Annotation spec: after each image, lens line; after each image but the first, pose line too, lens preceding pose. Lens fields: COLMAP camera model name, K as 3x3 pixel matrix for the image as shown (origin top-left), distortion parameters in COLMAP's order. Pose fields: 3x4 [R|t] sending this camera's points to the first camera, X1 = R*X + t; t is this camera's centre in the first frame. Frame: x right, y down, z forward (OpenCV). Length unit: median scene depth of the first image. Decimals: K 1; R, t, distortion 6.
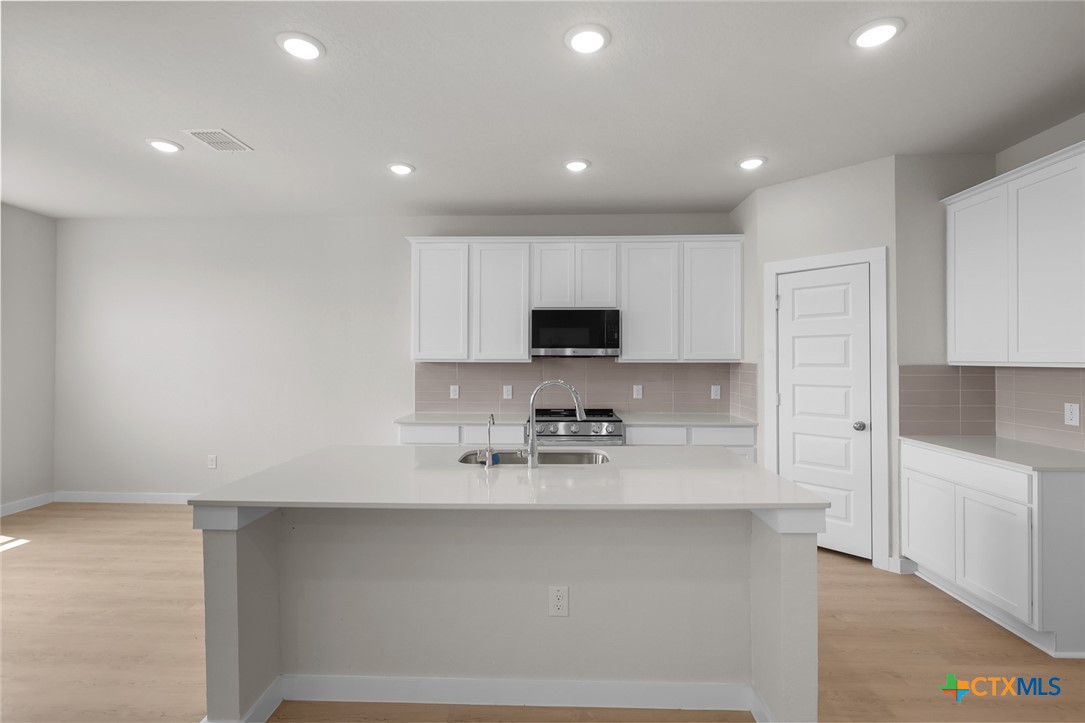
lens RADIAL K [[500.9, 0, 542.8], [0, 500.9, 356.3], [0, 0, 1]] dist [-0.001701, 0.001369]
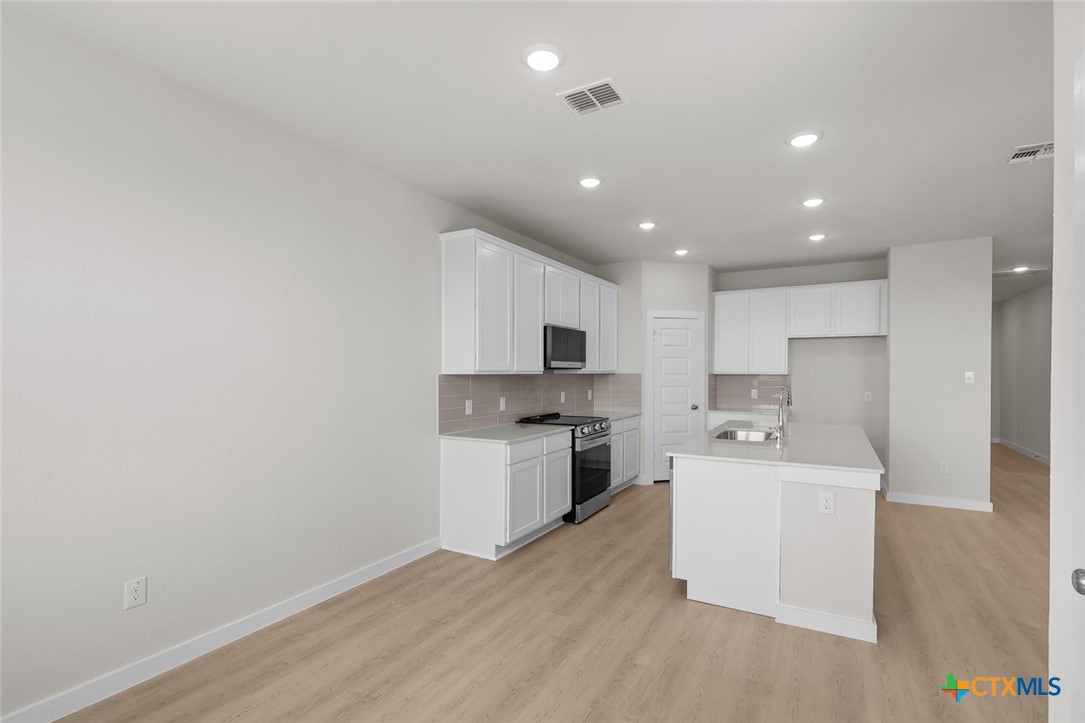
lens RADIAL K [[500.9, 0, 557.9], [0, 500.9, 371.8], [0, 0, 1]] dist [-0.001701, 0.001369]
pose [[0.456082, -0.000307, 0.889938, -1.120747], [-0.005988, 0.999976, 0.003414, 0.004815], [-0.889918, -0.006886, 0.456069, 0.548934]]
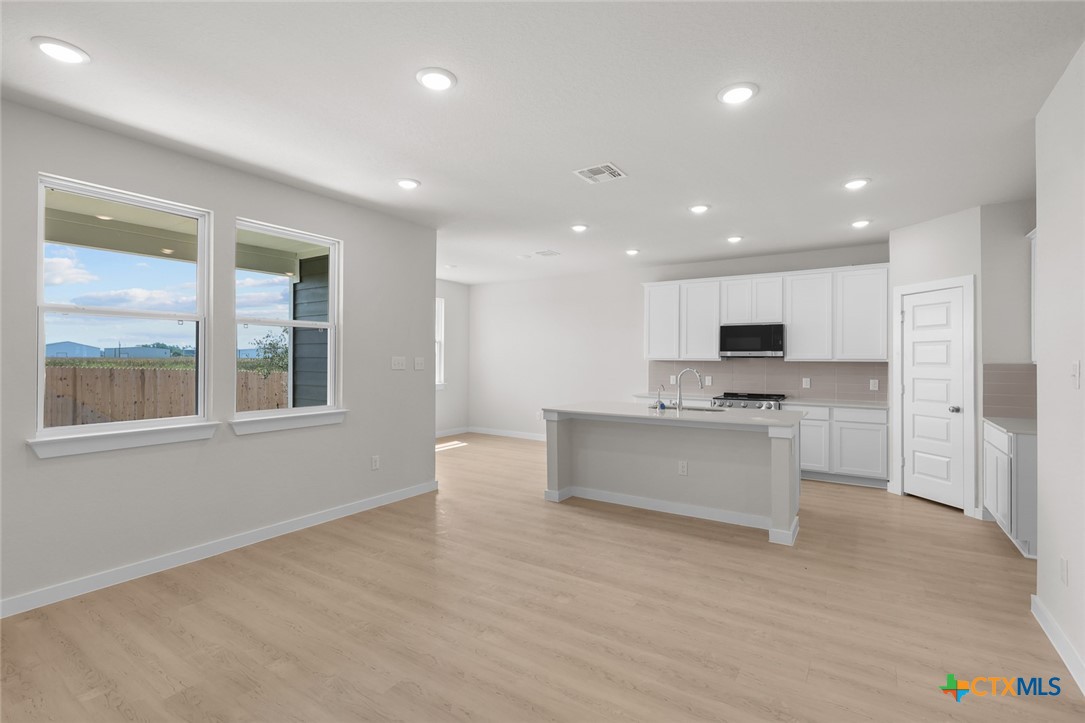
lens RADIAL K [[500.9, 0, 547.2], [0, 500.9, 357.2], [0, 0, 1]] dist [-0.001701, 0.001369]
pose [[0.856981, 0.001895, -0.515344, 0.351267], [-0.000876, 0.999997, 0.002220, -0.001492], [0.515347, -0.001452, 0.856981, -0.639331]]
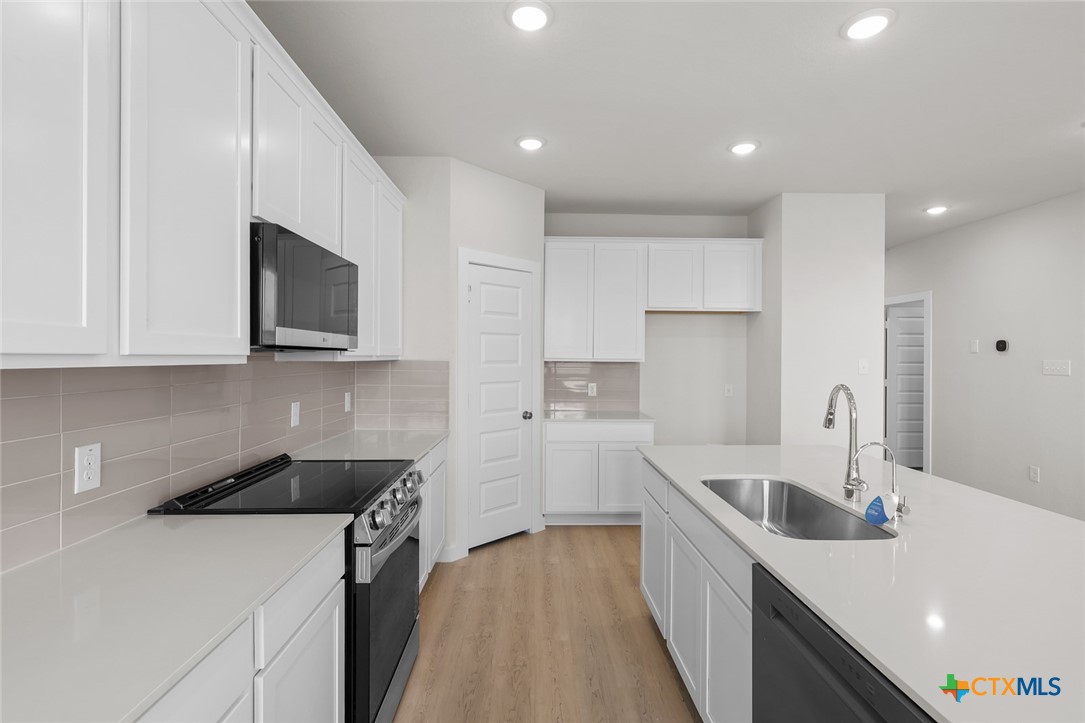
lens RADIAL K [[500.9, 0, 541.1], [0, 500.9, 361.7], [0, 0, 1]] dist [-0.001701, 0.001369]
pose [[-0.044194, -0.009759, 0.998975, -0.456920], [-0.011553, 0.999890, 0.009256, 0.005748], [-0.998956, -0.011132, -0.044302, 0.923898]]
